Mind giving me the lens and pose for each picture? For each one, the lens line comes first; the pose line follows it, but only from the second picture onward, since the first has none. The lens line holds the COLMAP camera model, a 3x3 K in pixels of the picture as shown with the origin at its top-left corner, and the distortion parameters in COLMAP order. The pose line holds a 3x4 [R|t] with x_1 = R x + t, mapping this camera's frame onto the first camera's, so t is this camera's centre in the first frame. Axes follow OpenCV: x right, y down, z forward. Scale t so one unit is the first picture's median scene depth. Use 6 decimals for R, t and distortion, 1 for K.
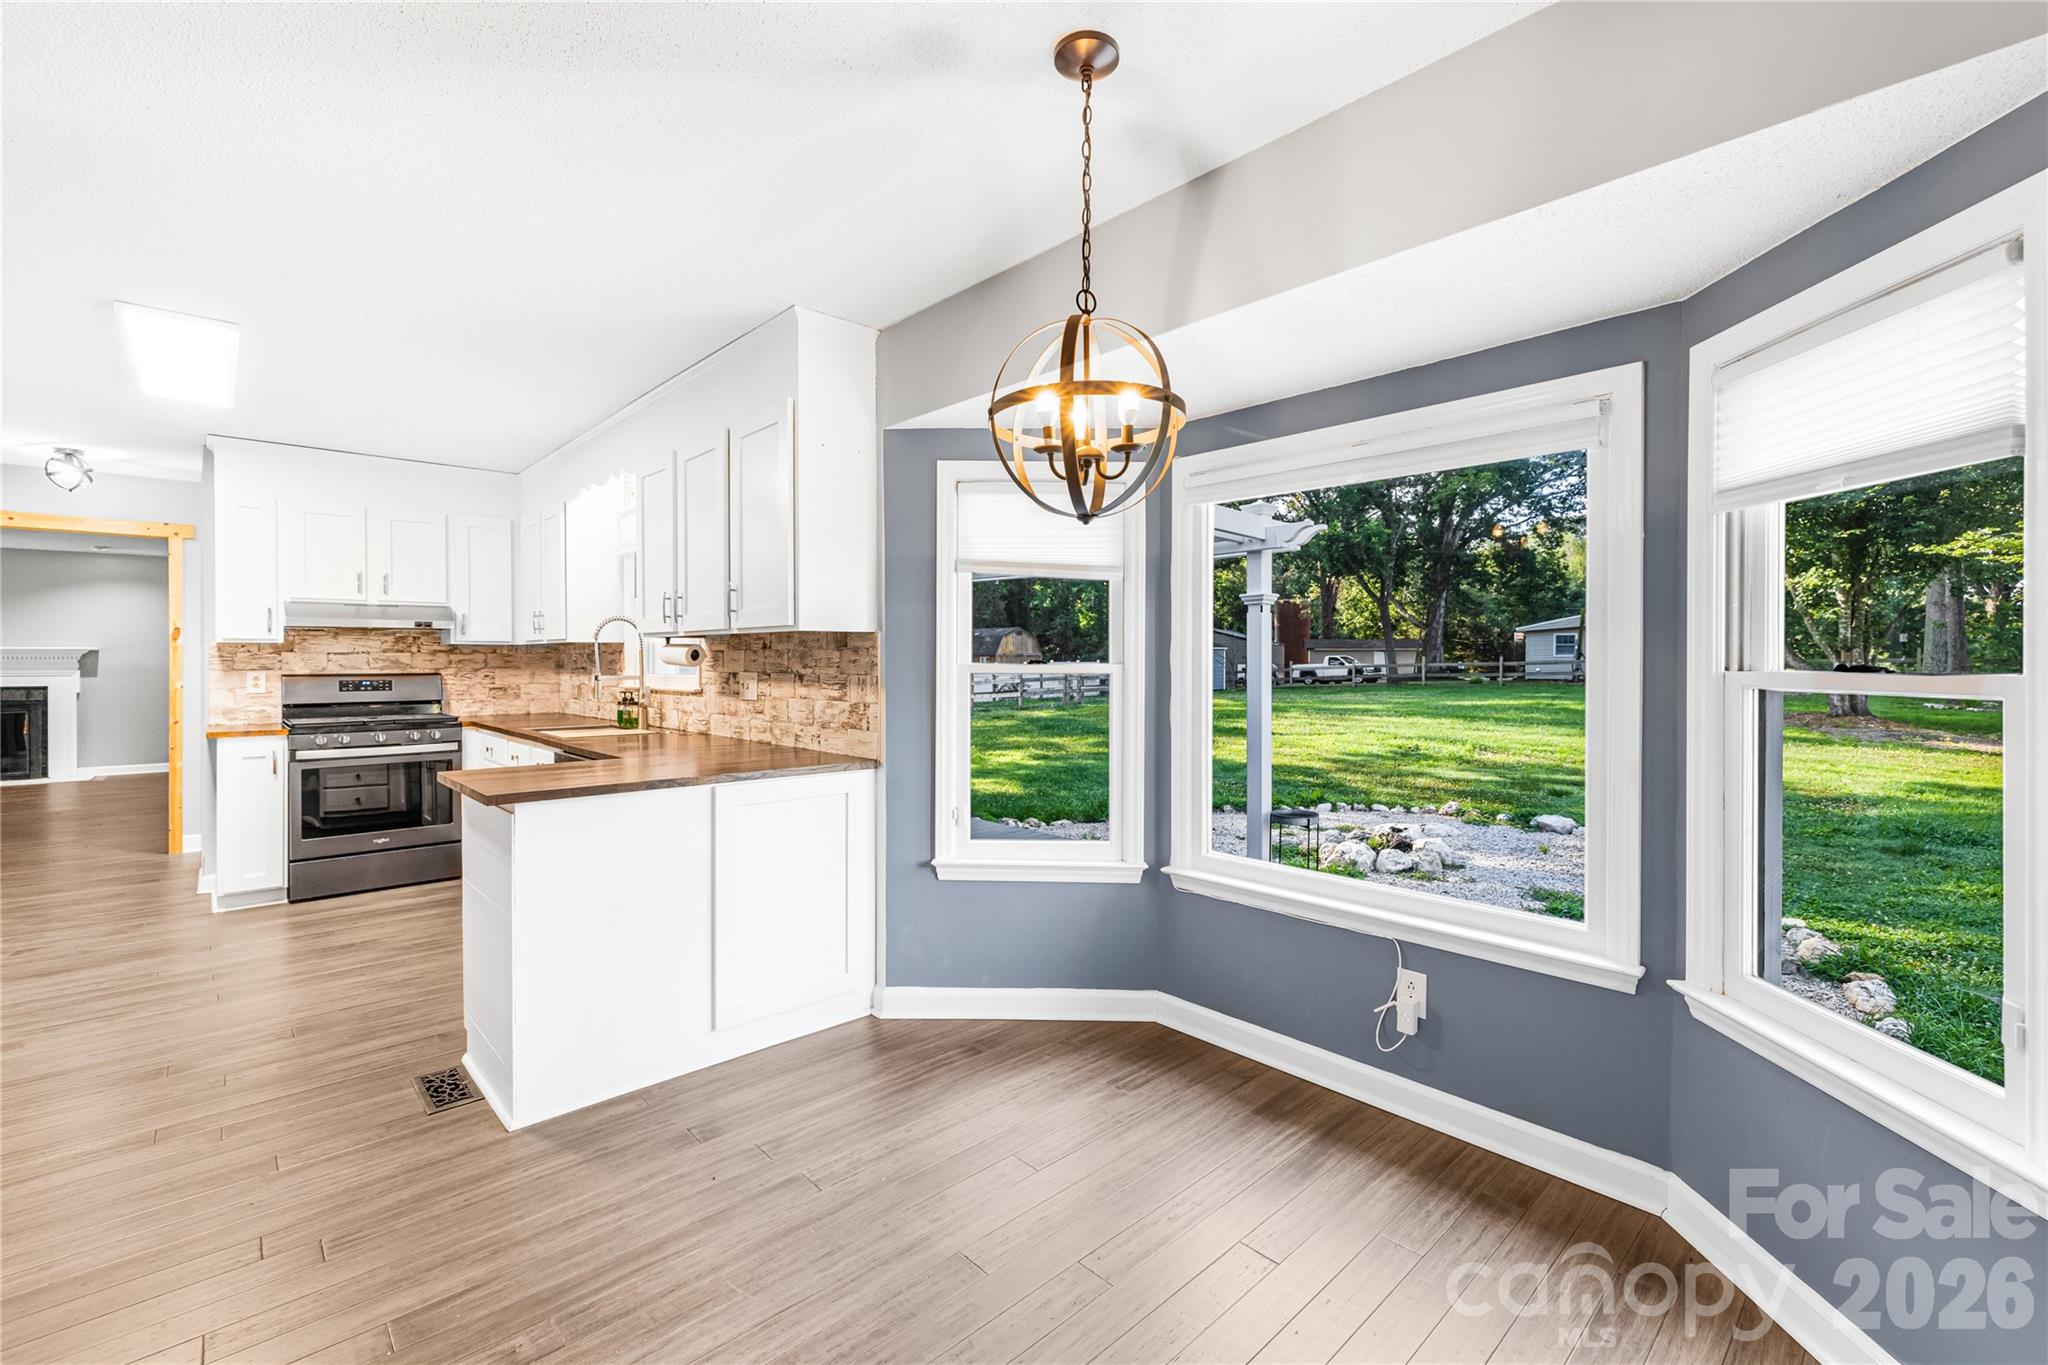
lens RADIAL K [[868.2, 0, 1019.2], [0, 868.2, 664.5], [0, 0, 1]] dist [0.001825, 0.000201]
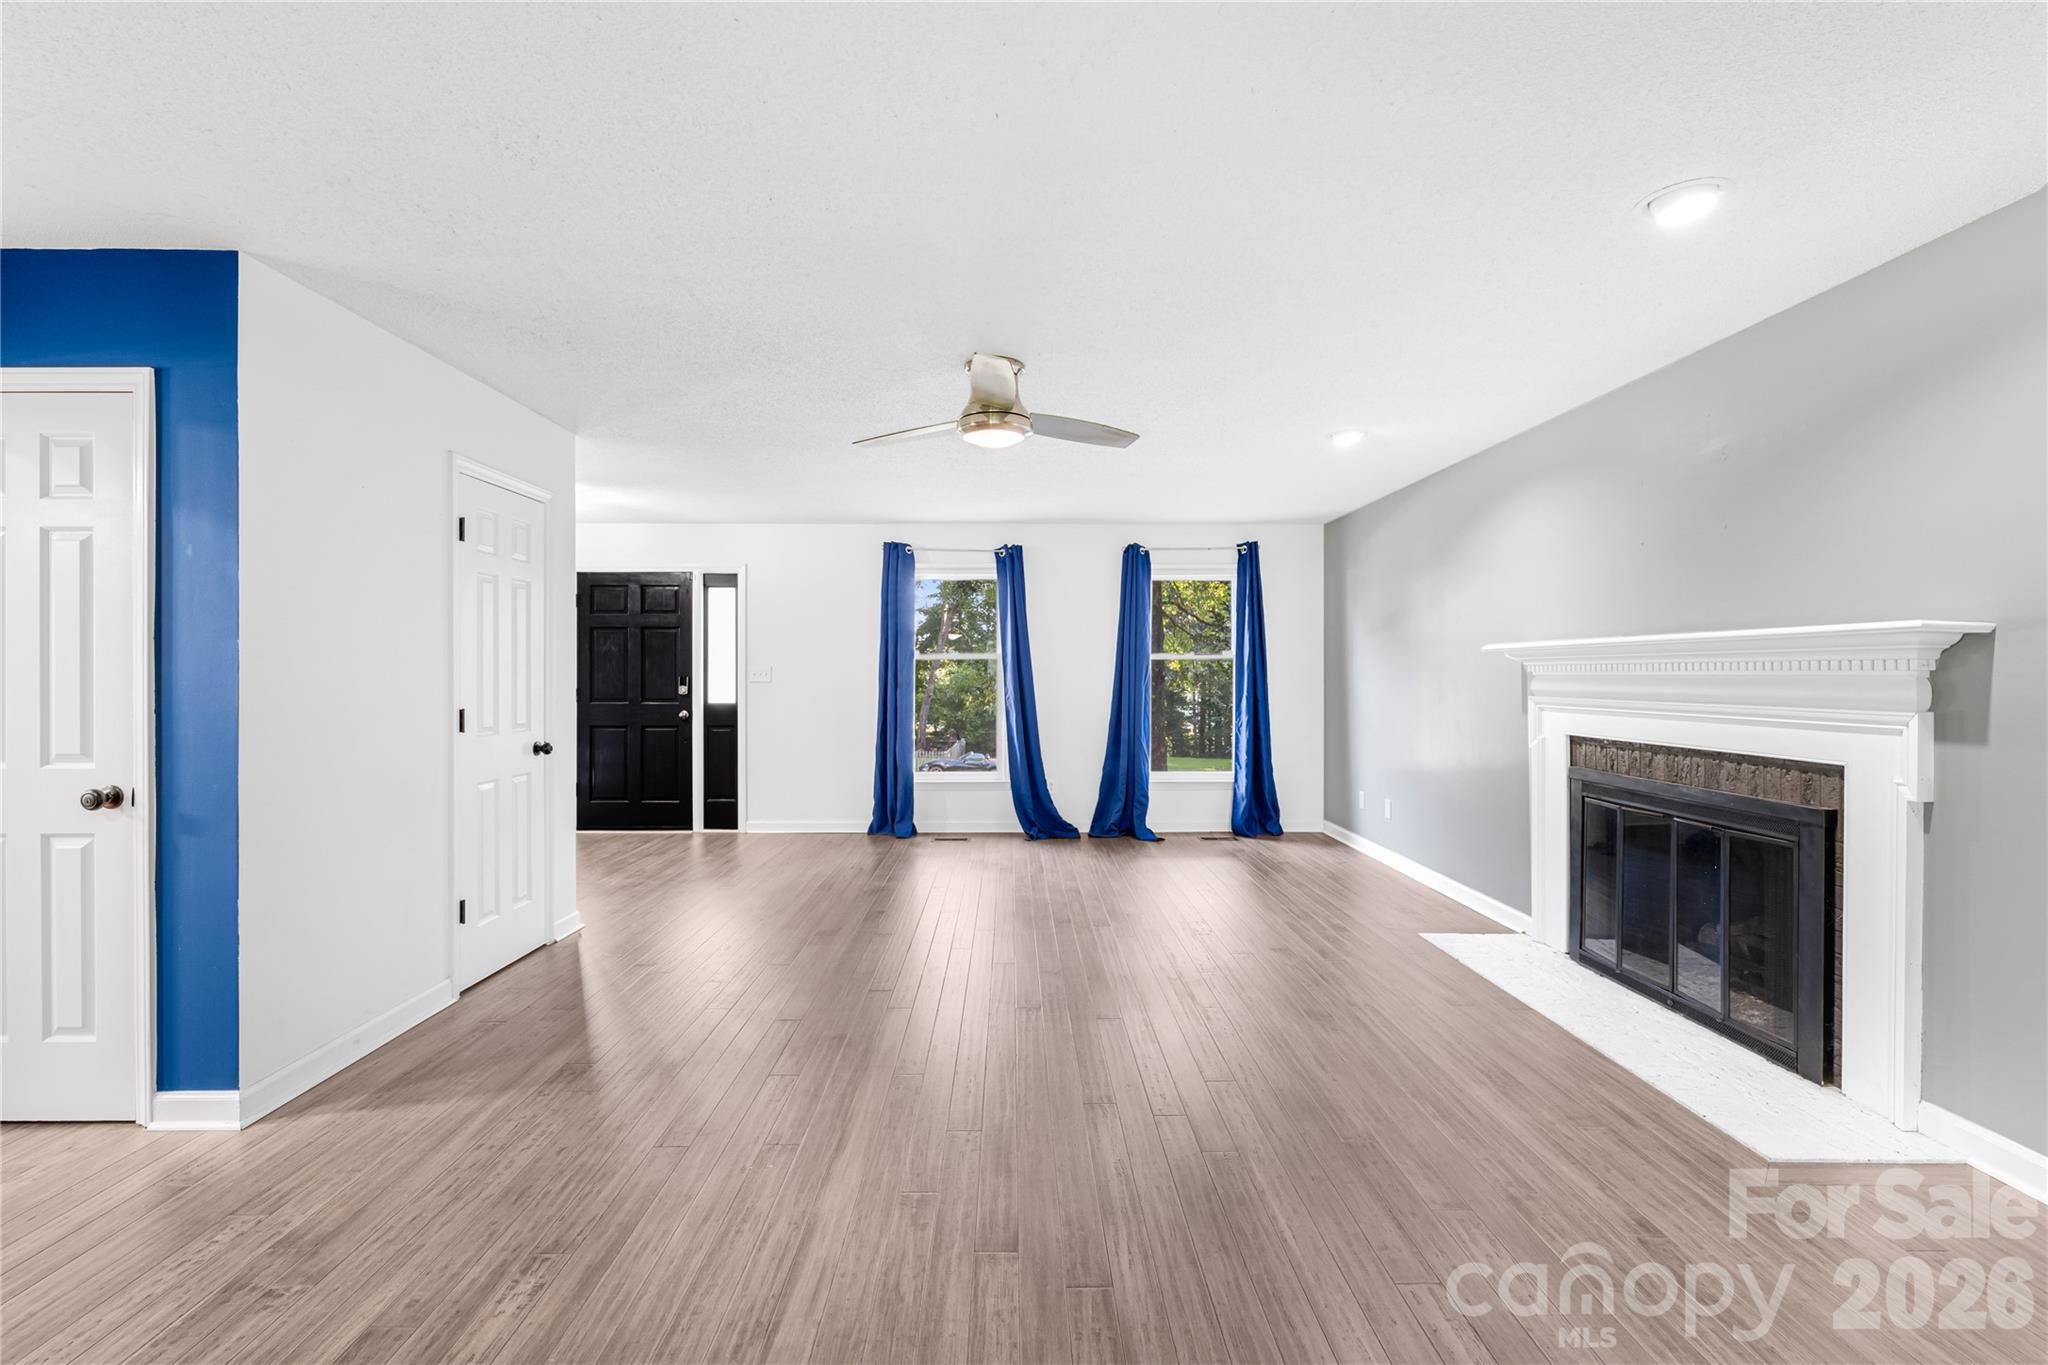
lens RADIAL K [[858.1, 0, 1026.6], [0, 858.1, 675.4], [0, 0, 1]] dist [0.002321, 0.000161]
pose [[-0.670601, 0.001617, -0.741817, -1.550221], [-0.004575, 0.999970, 0.006316, -0.009914], [0.741804, 0.007629, -0.670573, 2.090035]]
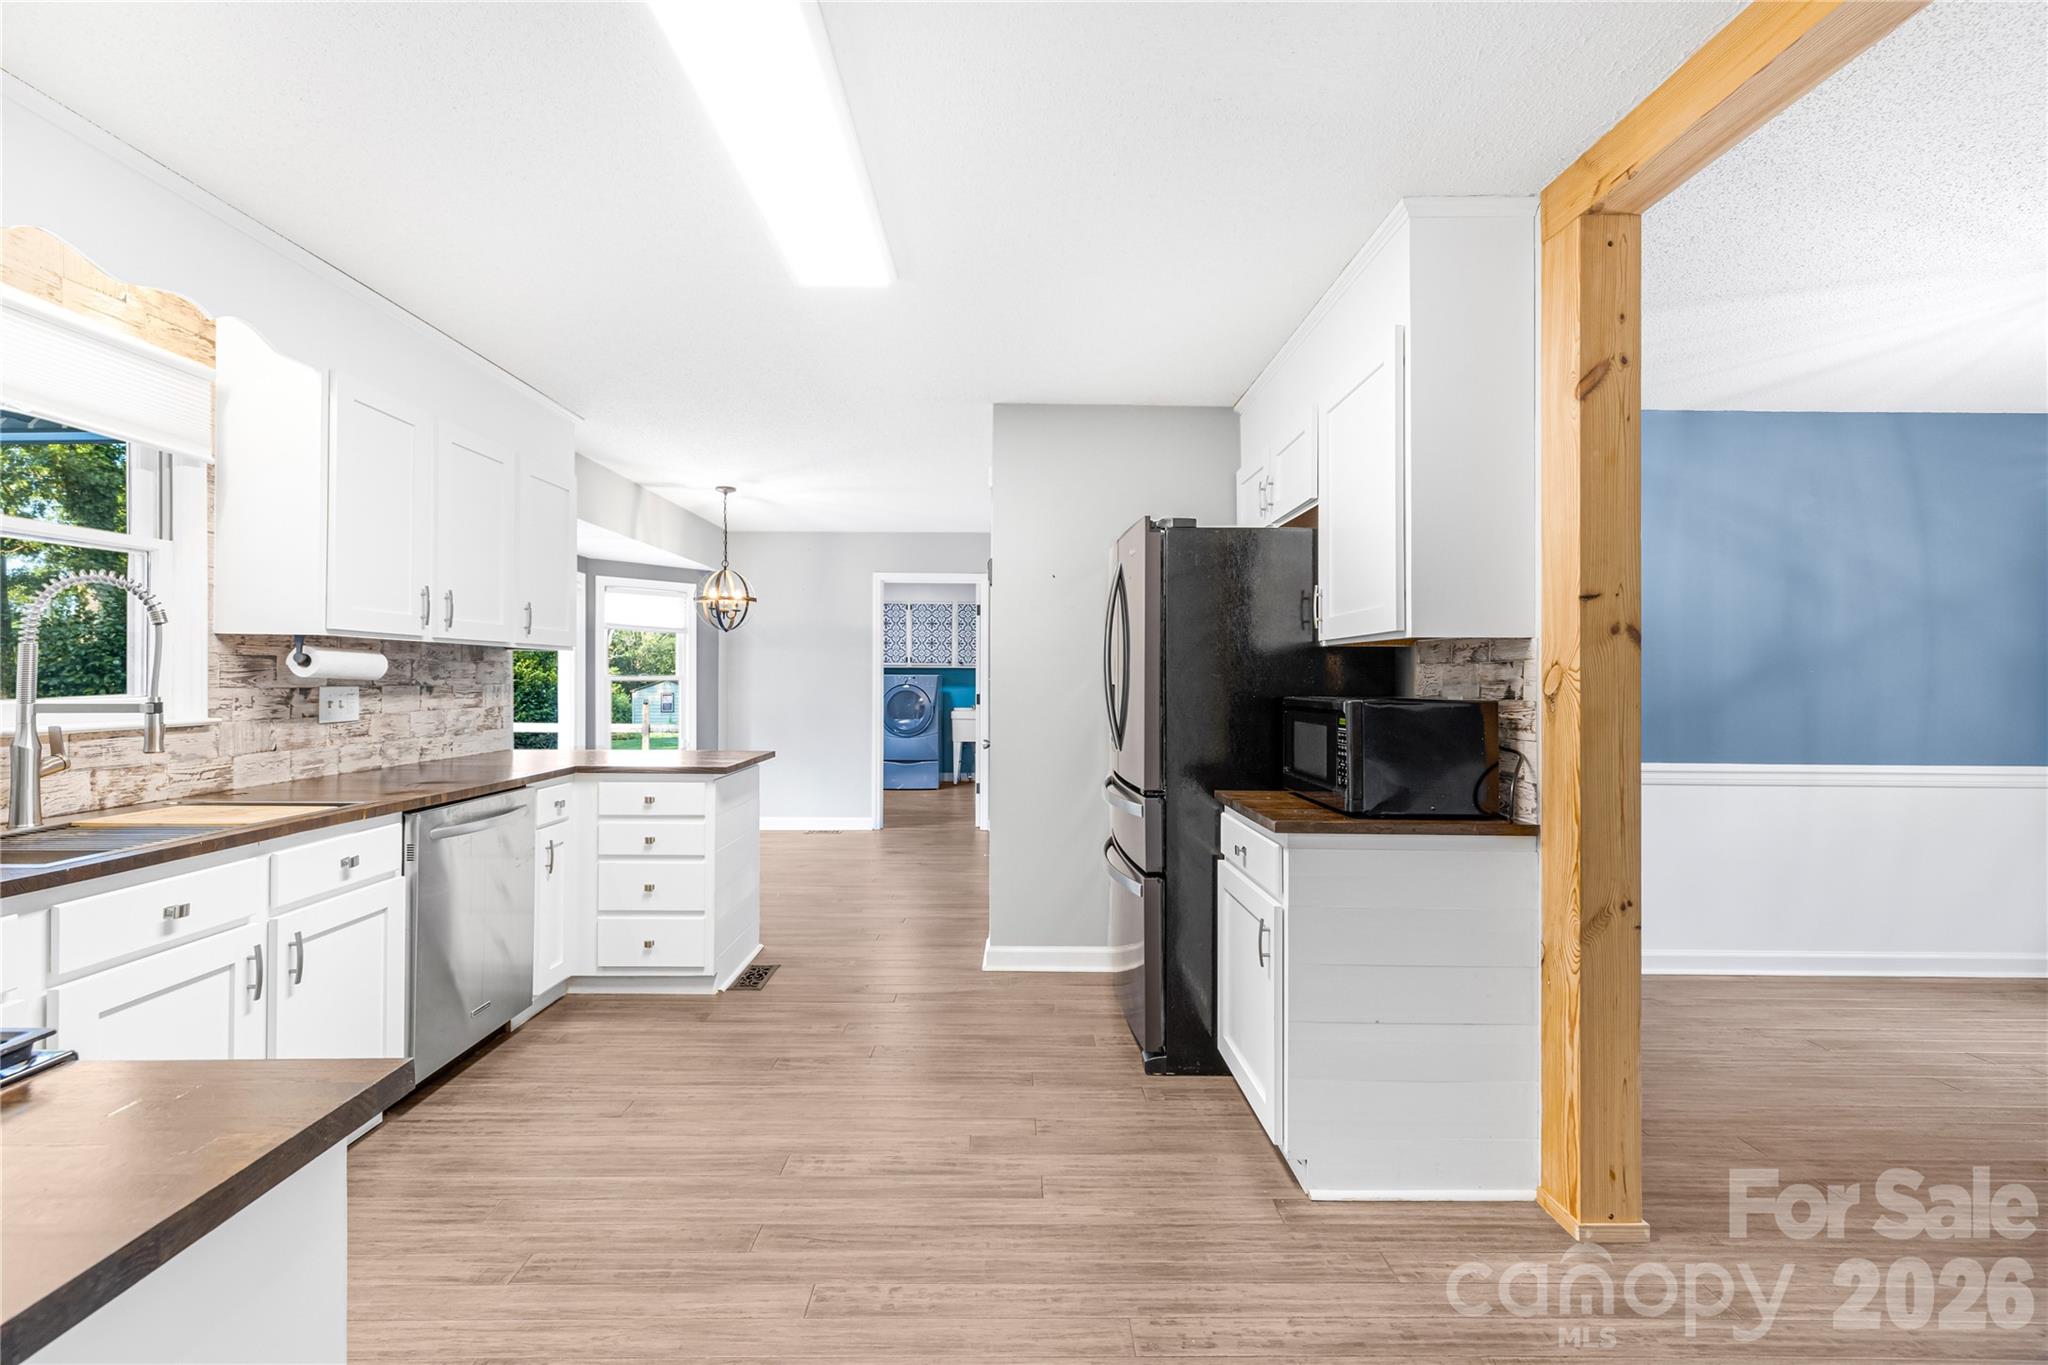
lens RADIAL K [[858.1, 0, 1026.6], [0, 858.1, 675.4], [0, 0, 1]] dist [0.002321, 0.000161]
pose [[-0.744948, -0.003548, 0.667113, -1.207272], [-0.002393, 0.999994, 0.002646, -0.003956], [-0.667118, 0.000375, -0.744952, 1.097592]]
